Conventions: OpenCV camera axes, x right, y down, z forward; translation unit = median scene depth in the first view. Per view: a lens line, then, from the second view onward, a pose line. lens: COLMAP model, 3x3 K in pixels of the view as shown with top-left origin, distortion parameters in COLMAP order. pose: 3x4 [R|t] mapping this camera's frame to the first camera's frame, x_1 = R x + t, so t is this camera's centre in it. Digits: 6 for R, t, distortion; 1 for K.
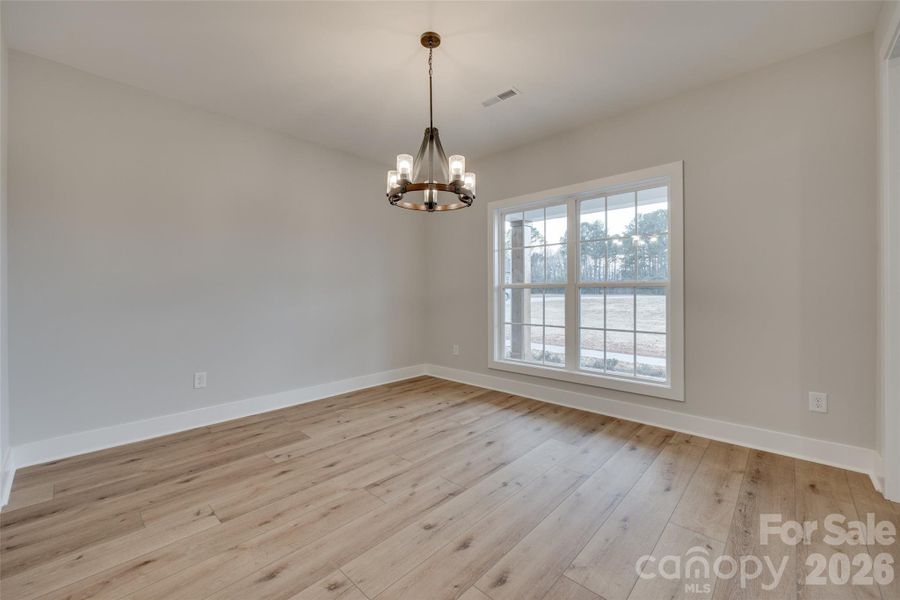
lens RADIAL K [[360.7, 0, 452.7], [0, 360.7, 293.9], [0, 0, 1]] dist [-0.001269, -0.001633]
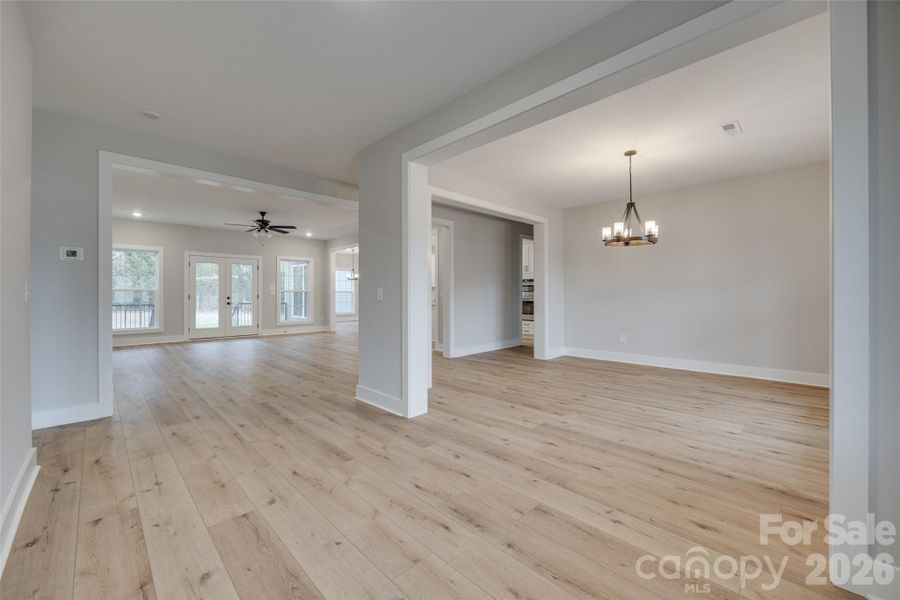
lens RADIAL K [[360.7, 0, 433.6], [0, 360.7, 292.3], [0, 0, 1]] dist [-0.001269, -0.001633]
pose [[-0.068191, -0.001230, -0.997672, 1.758630], [0.002604, 0.999996, -0.001411, -0.010662], [0.997669, -0.002694, -0.068188, 0.150197]]
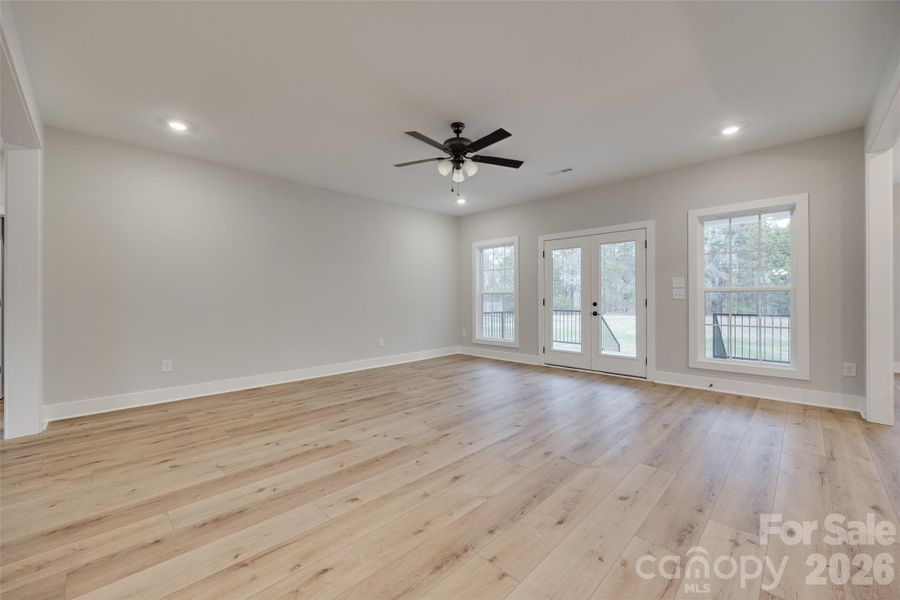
lens RADIAL K [[360.7, 0, 451.4], [0, 360.7, 299.9], [0, 0, 1]] dist [-0.001269, -0.001633]
pose [[-0.999744, 0.002597, 0.022488, -1.204254], [0.002627, 0.999996, 0.001280, 0.009283], [-0.022484, 0.001339, -0.999746, -0.055515]]
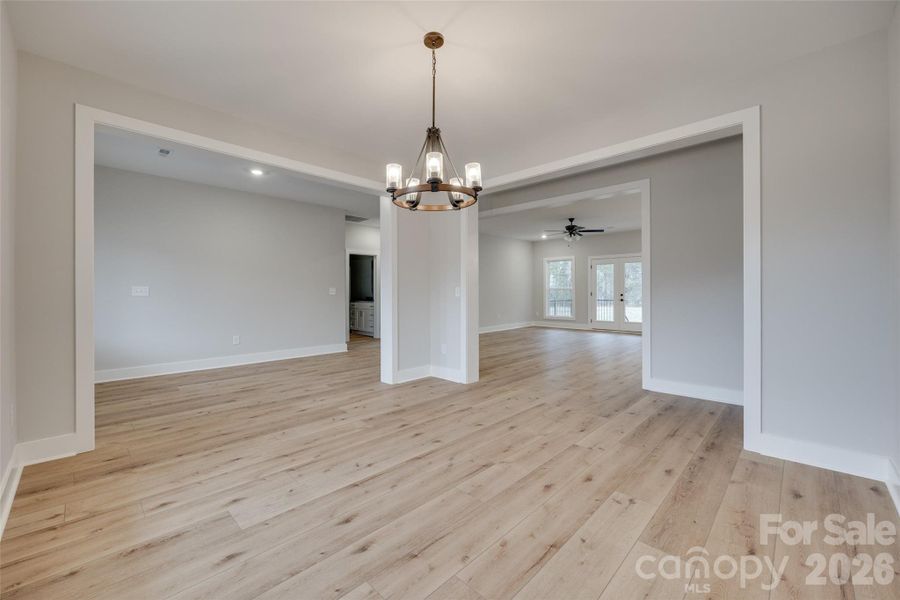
lens RADIAL K [[360.7, 0, 451.0], [0, 360.7, 293.1], [0, 0, 1]] dist [-0.001269, -0.001633]
pose [[-0.999785, 0.003463, 0.020434, -0.122292], [0.003547, 0.999985, 0.004078, -0.006827], [-0.020420, 0.004149, -0.999783, 1.962102]]
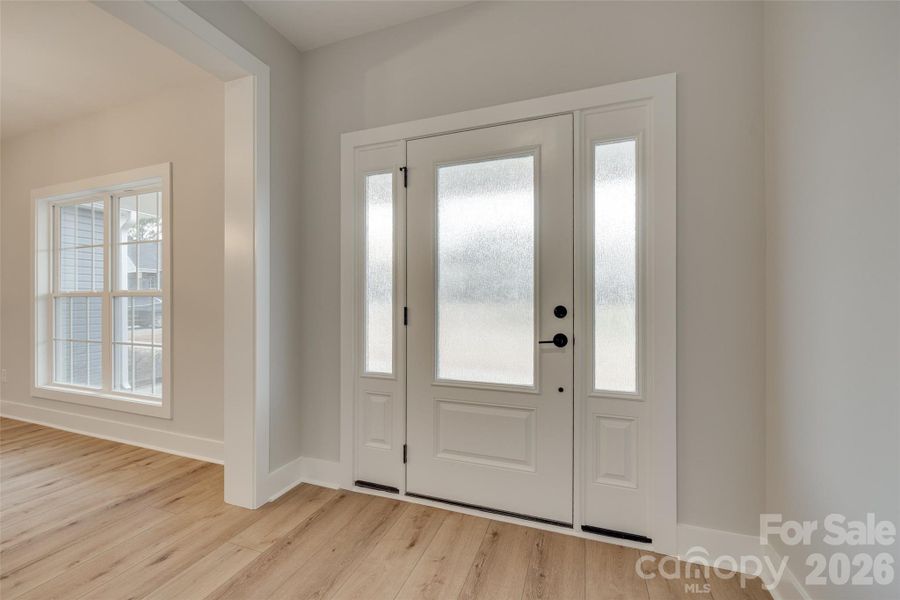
lens RADIAL K [[360.7, 0, 453.4], [0, 360.7, 305.2], [0, 0, 1]] dist [-0.001269, -0.001633]
pose [[0.918862, -0.000357, 0.394578, 1.198881], [-0.004119, 0.999936, 0.010496, -0.015238], [-0.394557, -0.011270, 0.918802, -0.194263]]
